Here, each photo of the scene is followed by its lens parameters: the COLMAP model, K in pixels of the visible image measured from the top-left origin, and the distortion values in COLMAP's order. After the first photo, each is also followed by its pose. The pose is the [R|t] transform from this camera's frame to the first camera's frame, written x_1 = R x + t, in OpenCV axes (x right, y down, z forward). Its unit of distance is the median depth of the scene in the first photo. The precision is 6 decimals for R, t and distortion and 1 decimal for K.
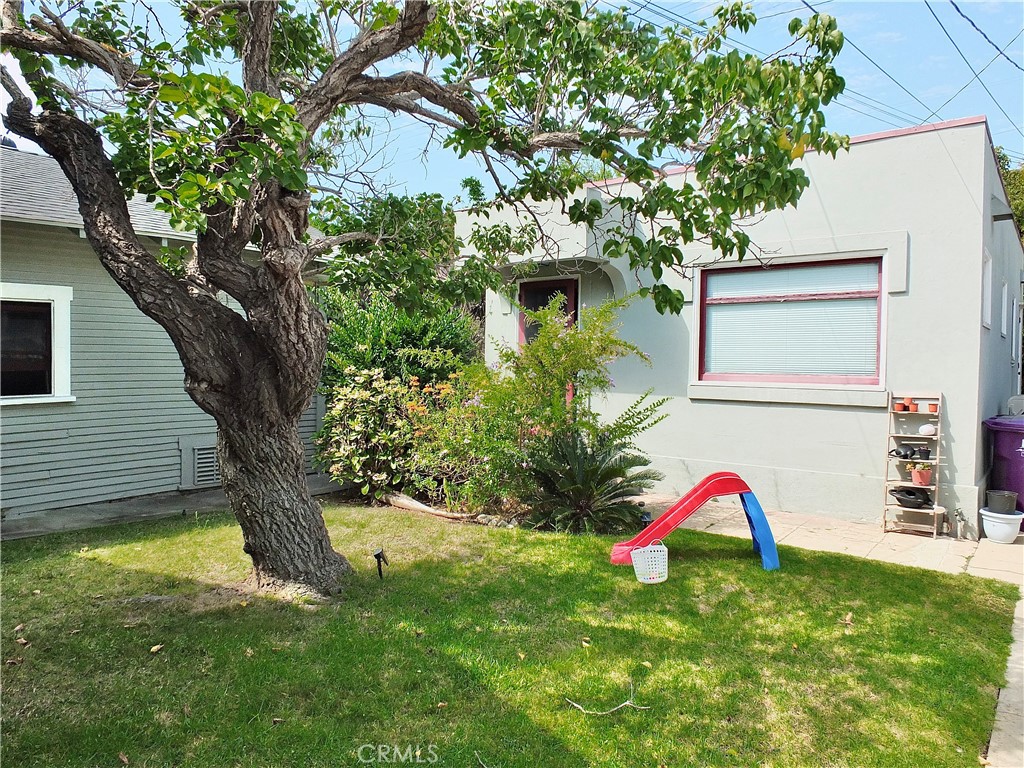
lens RADIAL K [[668.3, 0, 529.5], [0, 668.3, 393.0], [0, 0, 1]] dist [-0.022781, 0.002501]
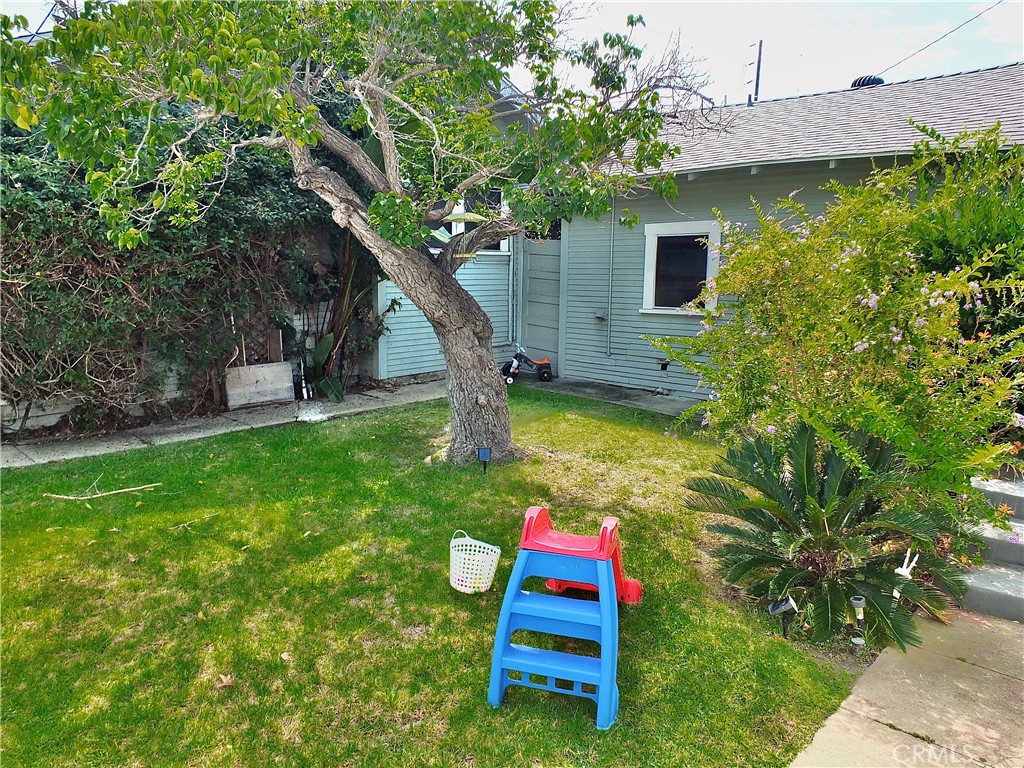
lens RADIAL K [[705.7, 0, 510.1], [0, 705.7, 379.1], [0, 0, 1]] dist [-0.022653, 0.000031]
pose [[-0.117006, 0.149861, -0.981759, 0.834268], [-0.047606, 0.986567, 0.156268, -0.063208], [0.991990, 0.065022, -0.108300, 1.022017]]
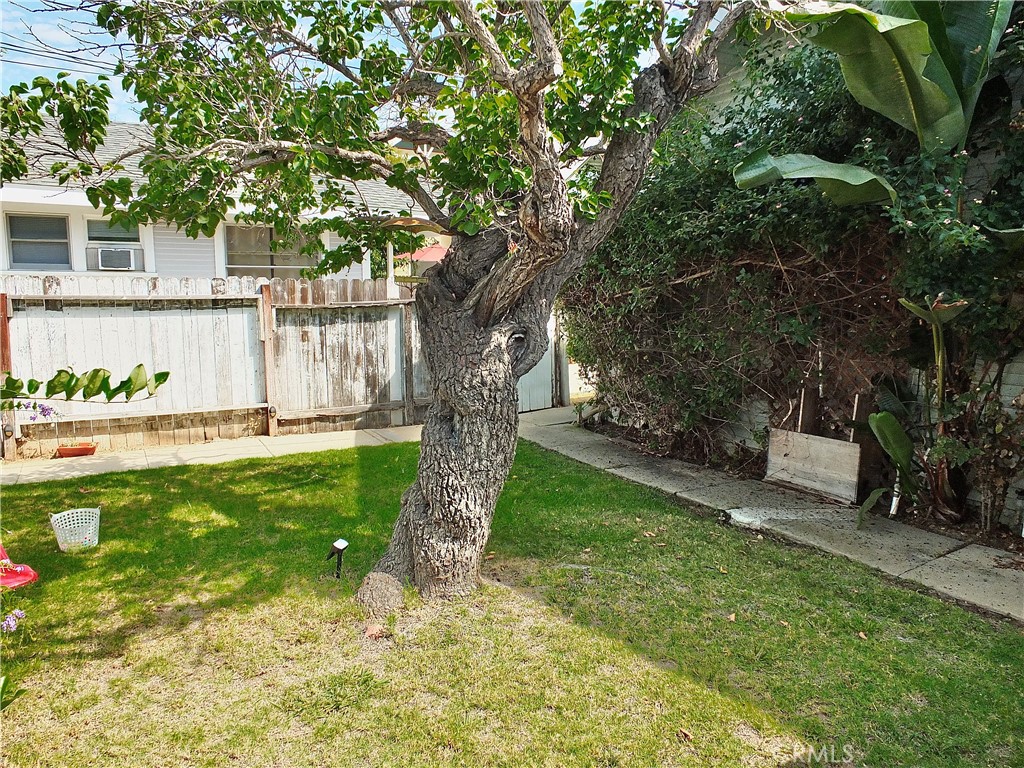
lens RADIAL K [[705.7, 0, 510.1], [0, 705.7, 379.1], [0, 0, 1]] dist [-0.022653, 0.000031]
pose [[-0.934639, -0.064194, 0.349755, -0.622391], [-0.004937, 0.985819, 0.167742, -0.096027], [-0.355563, 0.155052, -0.921702, 1.489250]]
